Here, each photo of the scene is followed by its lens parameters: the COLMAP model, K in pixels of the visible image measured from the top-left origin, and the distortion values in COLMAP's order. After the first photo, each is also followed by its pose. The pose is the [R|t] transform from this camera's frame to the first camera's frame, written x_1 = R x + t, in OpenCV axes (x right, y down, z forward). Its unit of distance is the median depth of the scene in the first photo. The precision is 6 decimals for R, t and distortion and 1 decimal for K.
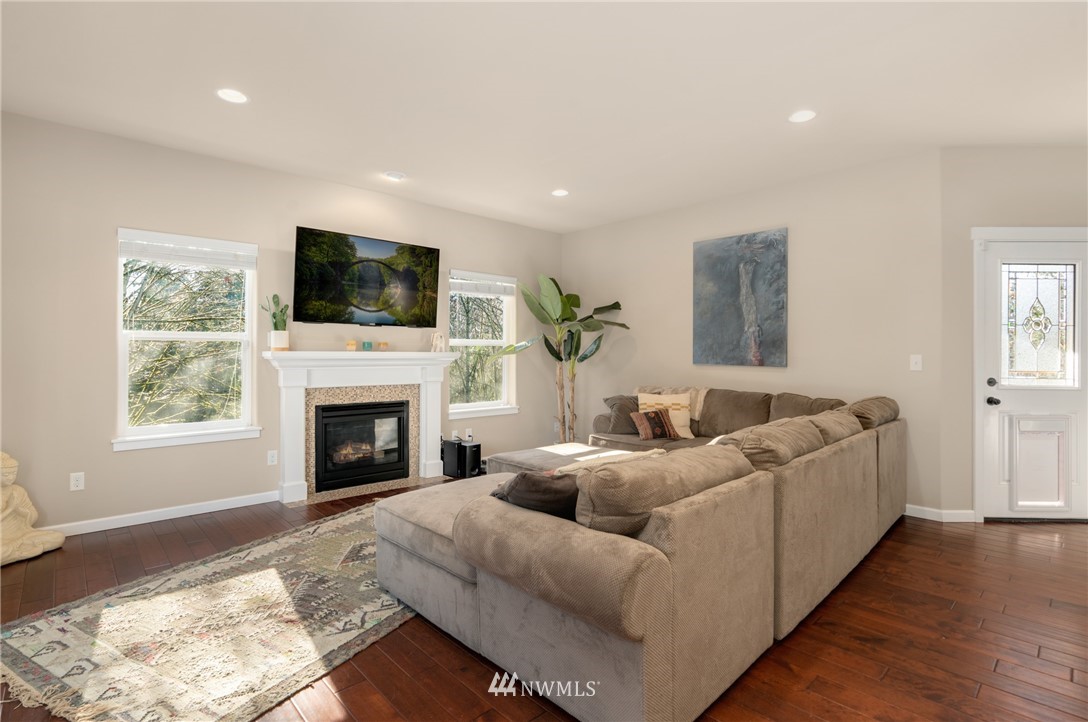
lens RADIAL K [[517.7, 0, 542.8], [0, 517.7, 355.6], [0, 0, 1]] dist [-0.038395, 0.000114]
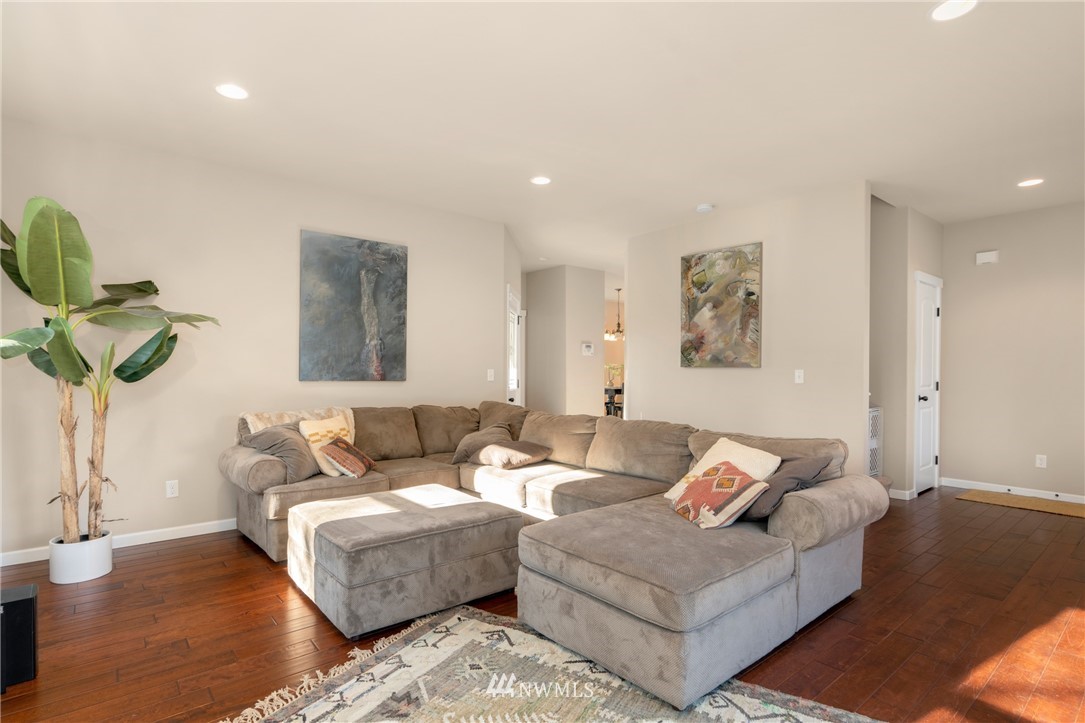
lens RADIAL K [[546.5, 0, 541.6], [0, 546.5, 365.7], [0, 0, 1]] dist [-0.016163, -0.000194]
pose [[0.064532, 0.004951, 0.997903, -0.578690], [-0.003249, 0.999983, -0.004751, -0.004129], [-0.997910, -0.002936, 0.064547, 0.625663]]
